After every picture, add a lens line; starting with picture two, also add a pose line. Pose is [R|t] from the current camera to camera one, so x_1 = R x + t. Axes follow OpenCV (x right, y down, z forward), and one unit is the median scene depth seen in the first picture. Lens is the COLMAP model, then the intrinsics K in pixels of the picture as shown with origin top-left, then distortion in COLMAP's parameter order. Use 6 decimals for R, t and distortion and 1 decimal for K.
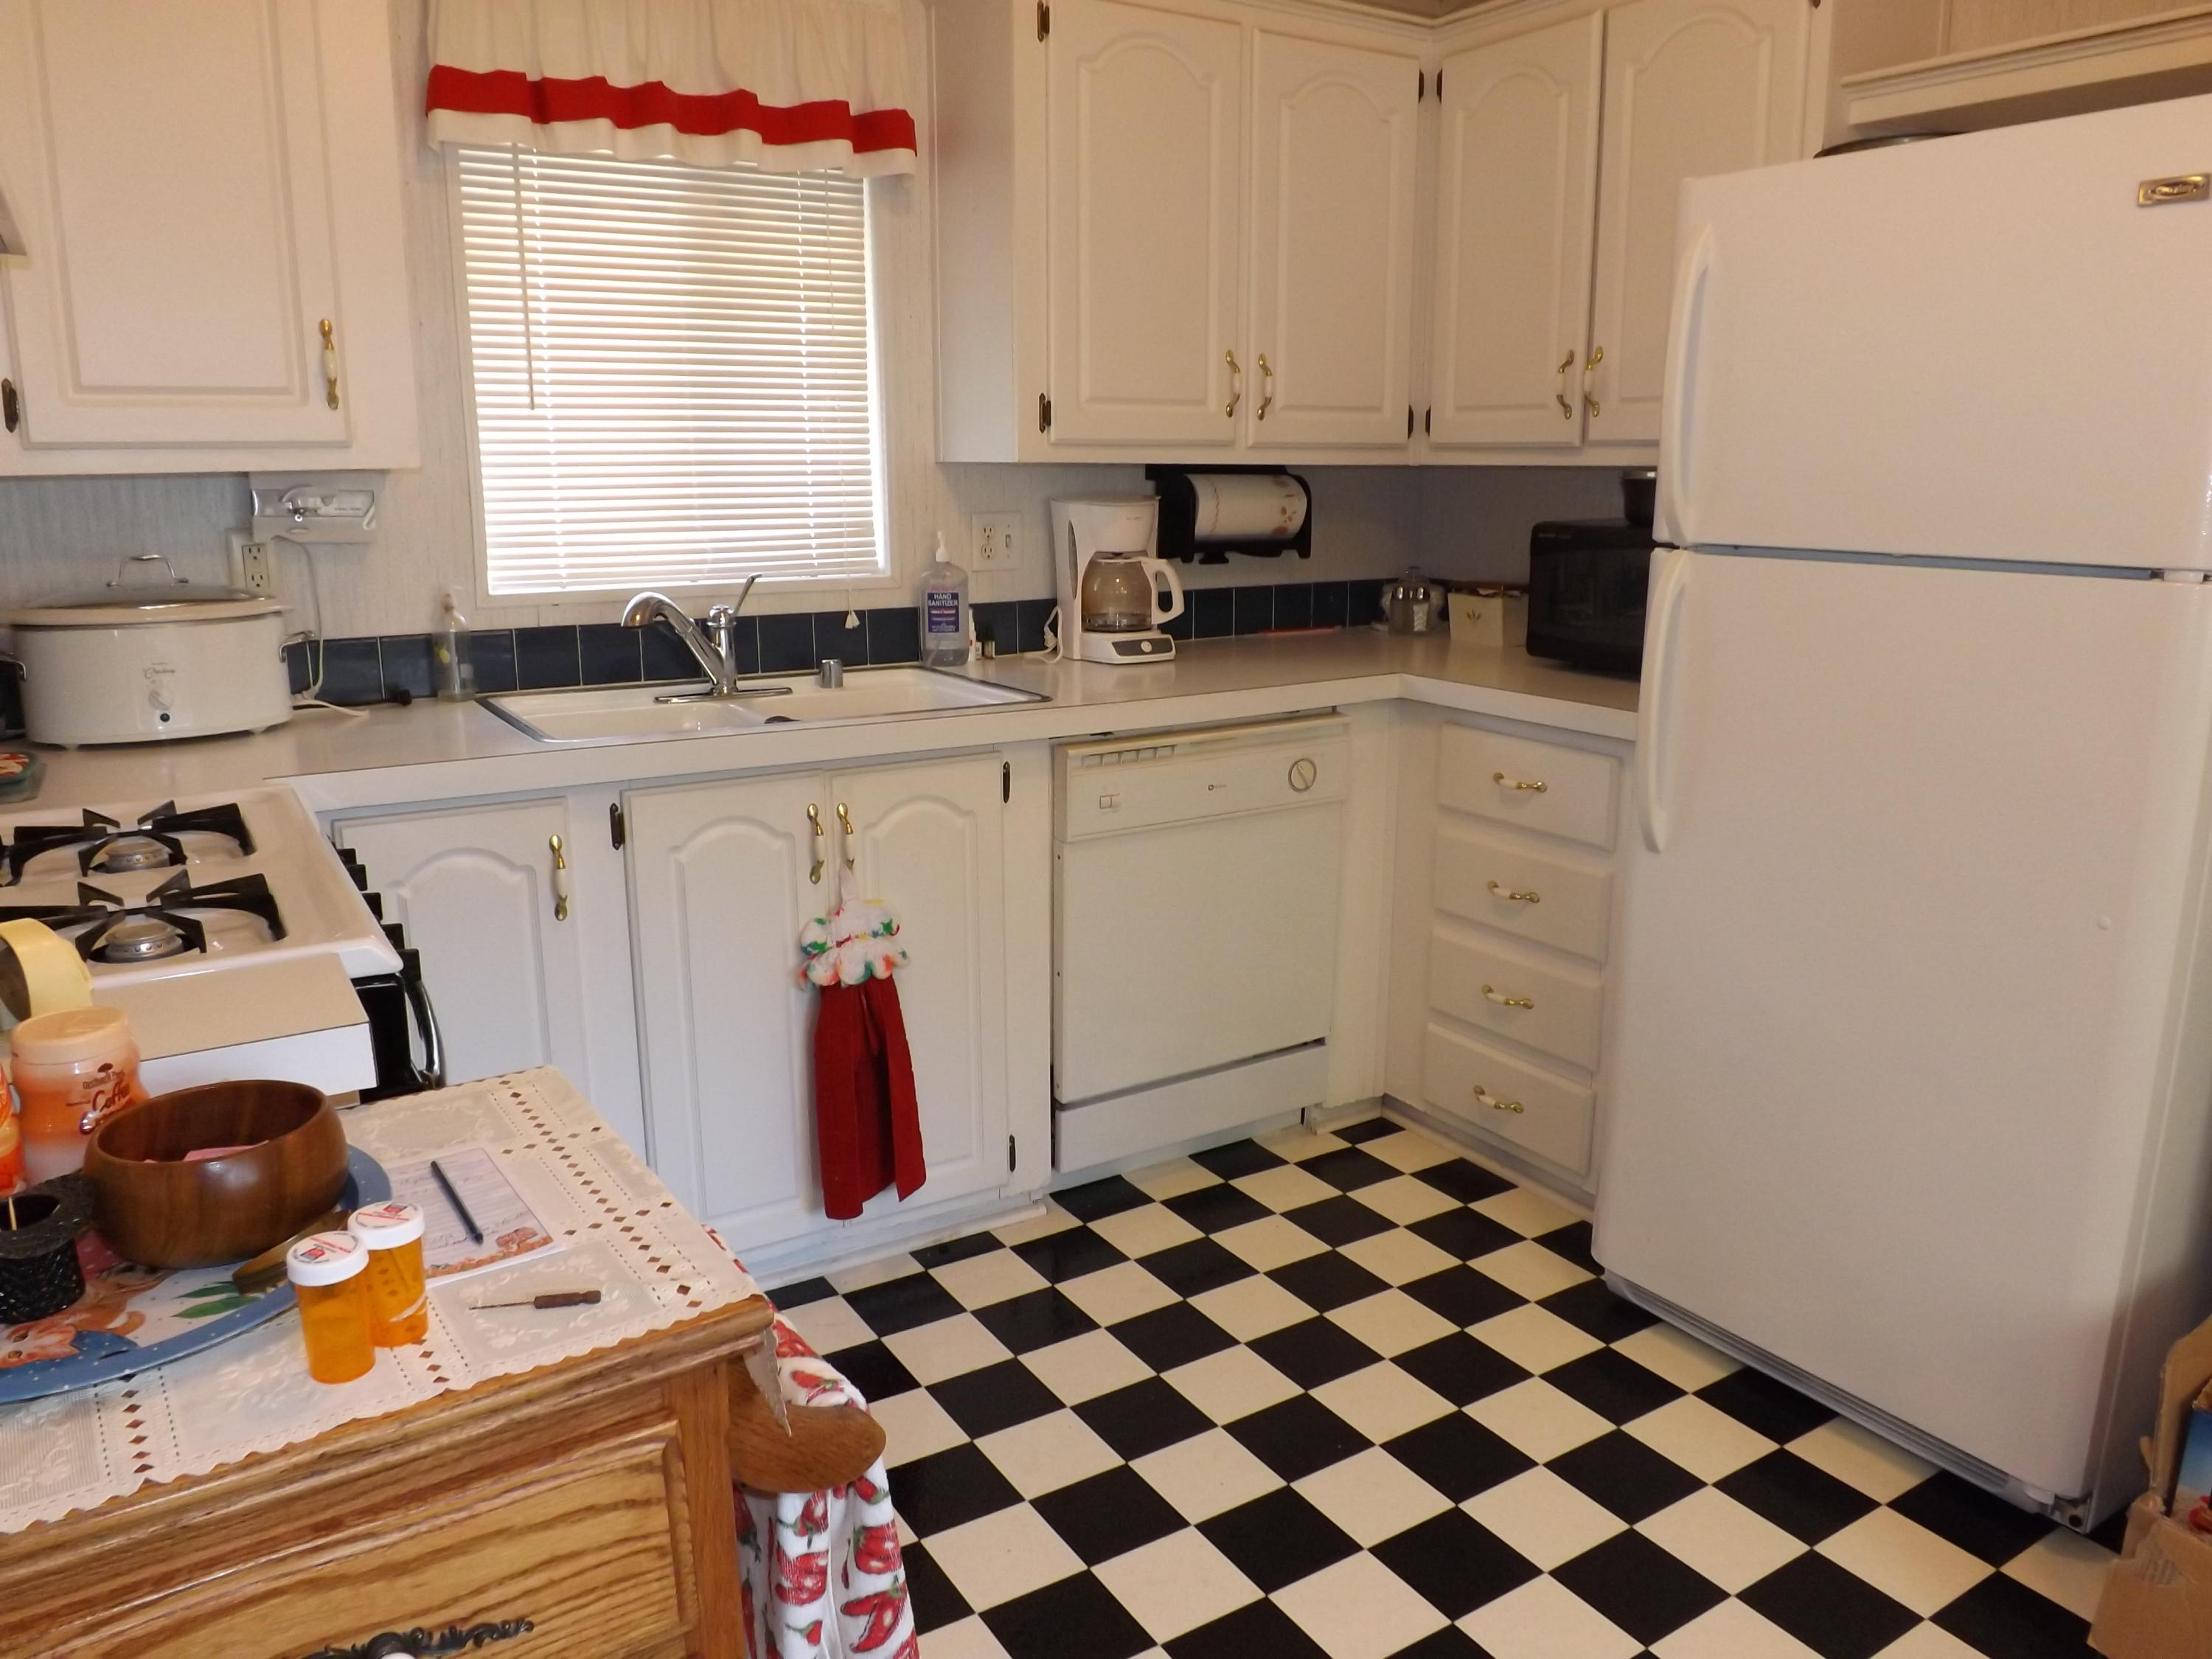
lens RADIAL K [[1581.7, 0, 1095.7], [0, 1581.7, 813.7], [0, 0, 1]] dist [-0.055246, 0.014306]
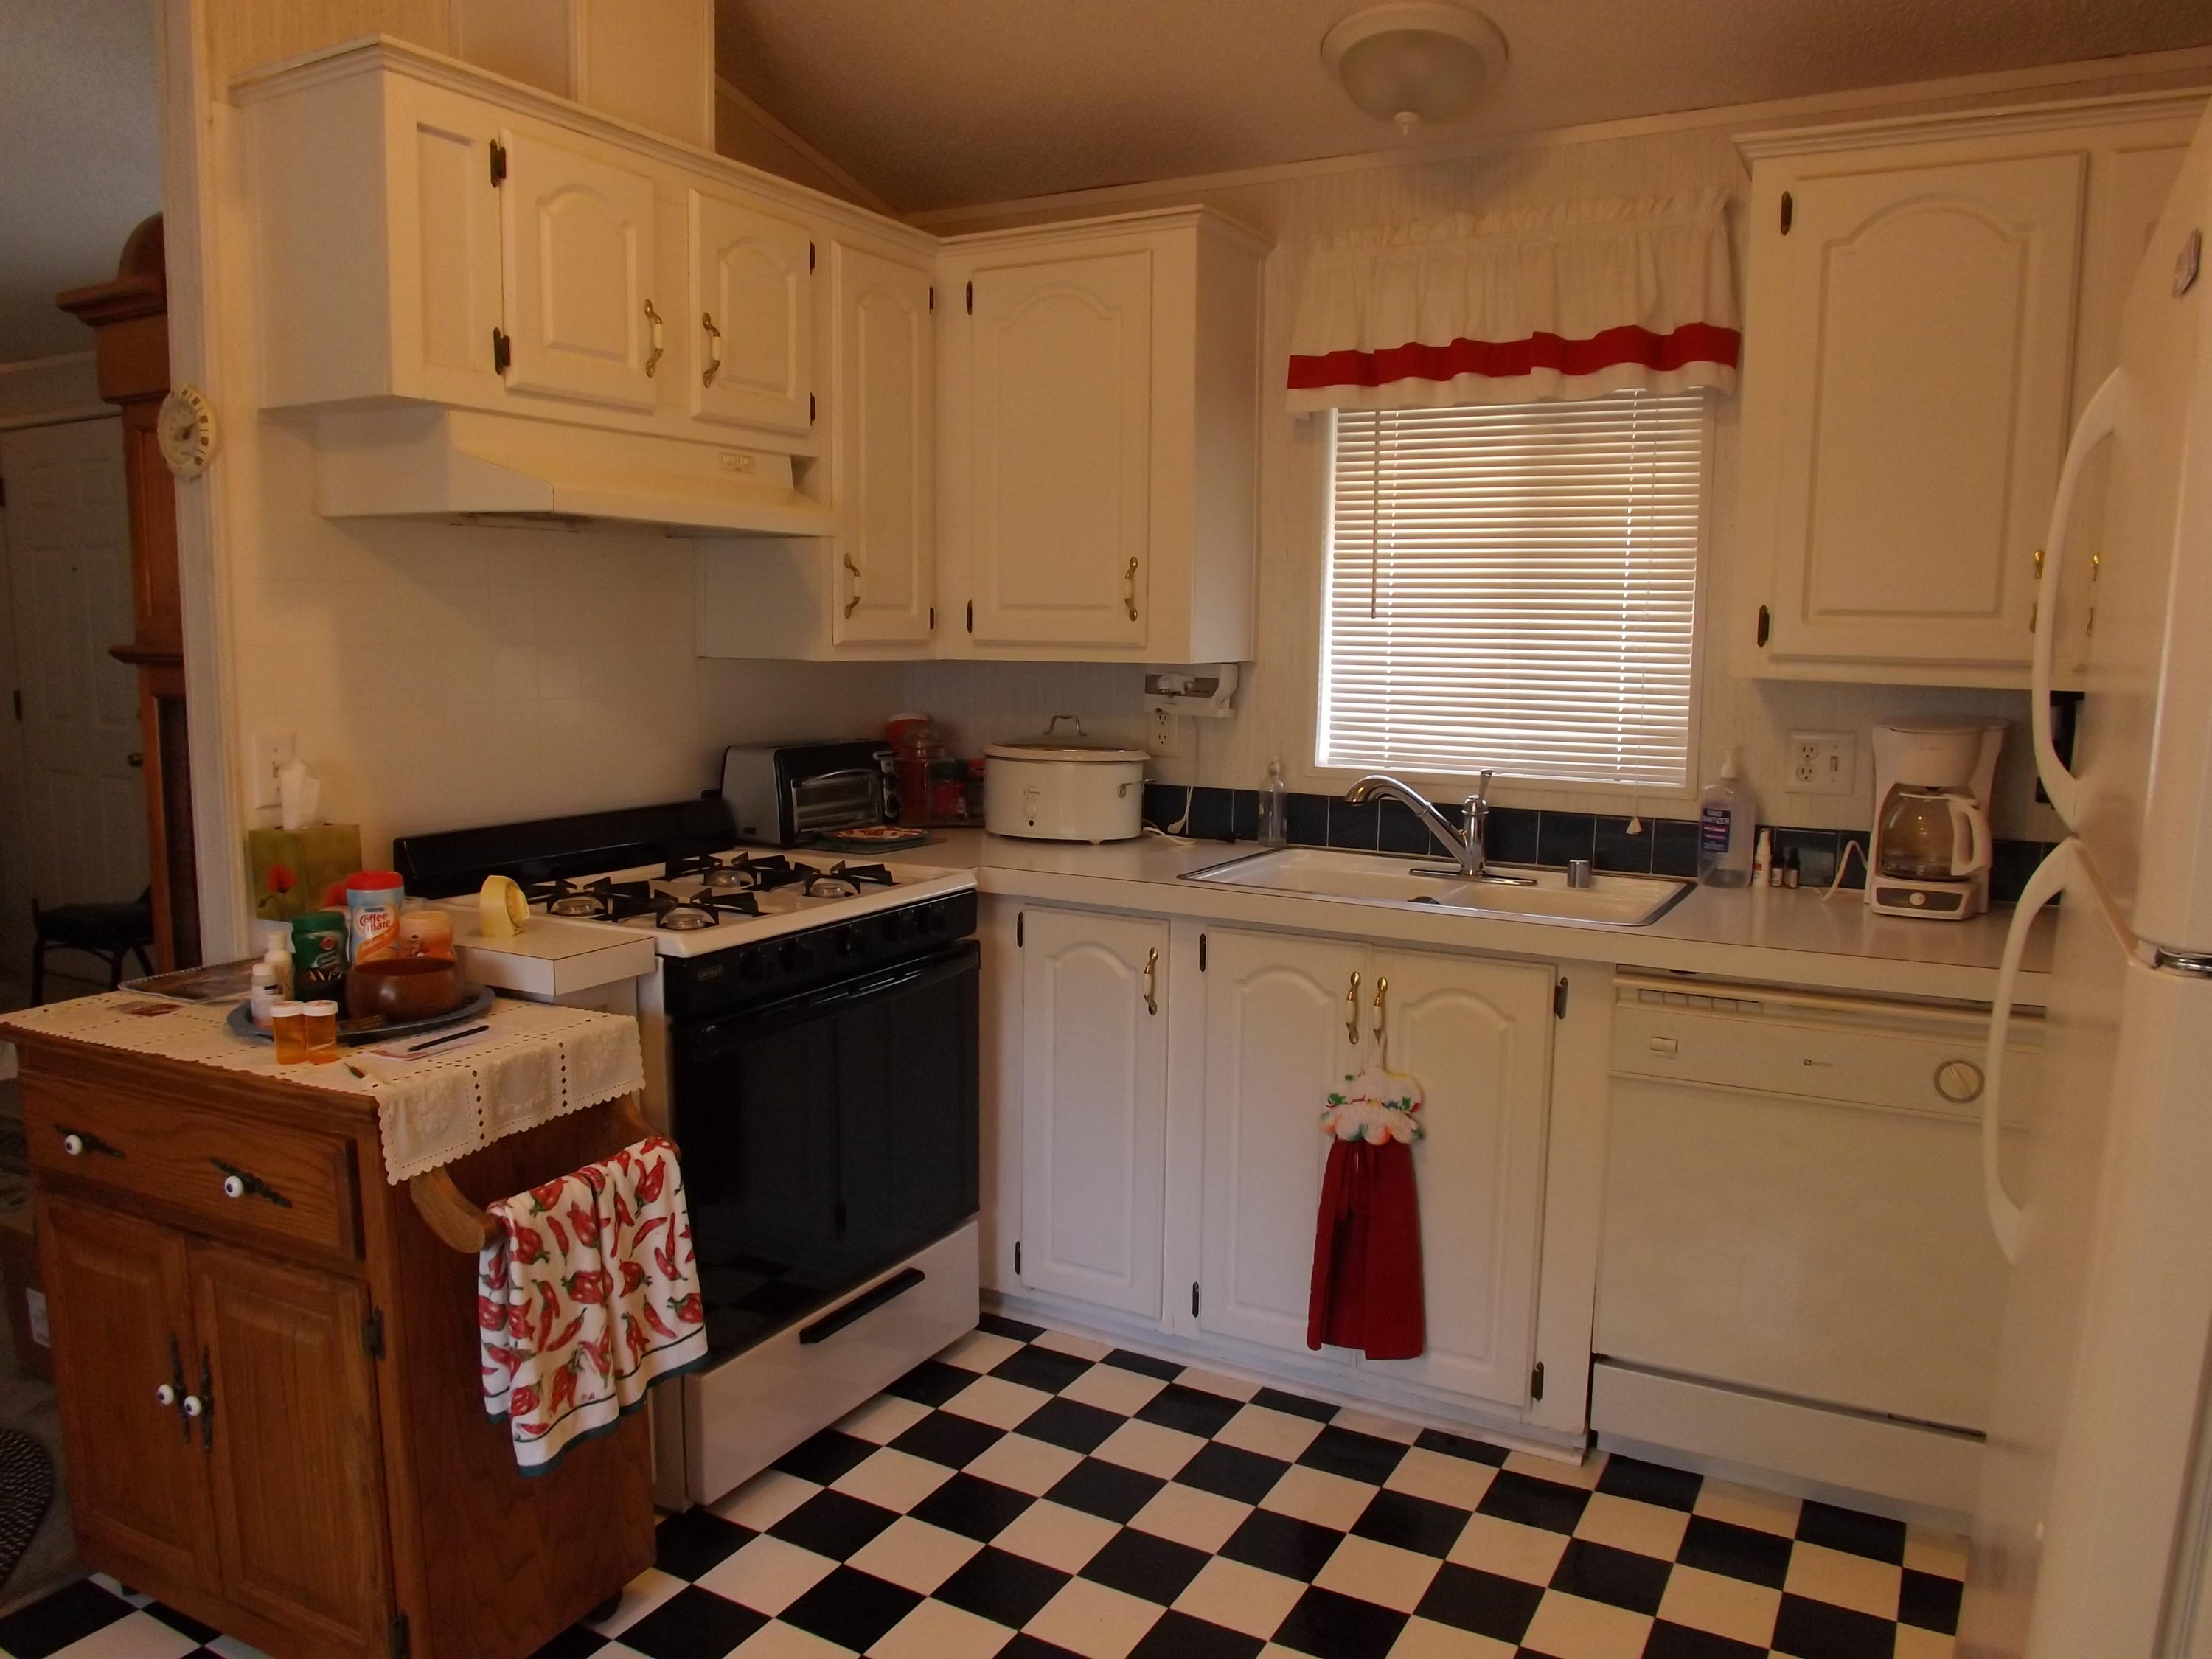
lens RADIAL K [[1581.7, 0, 1097.4], [0, 1581.7, 845.1], [0, 0, 1]] dist [-0.055246, 0.014306]
pose [[0.493250, 0.125469, -0.860791, 0.600361], [-0.204062, 0.978620, 0.025713, -0.075314], [0.845614, 0.162971, 0.508308, 0.233518]]
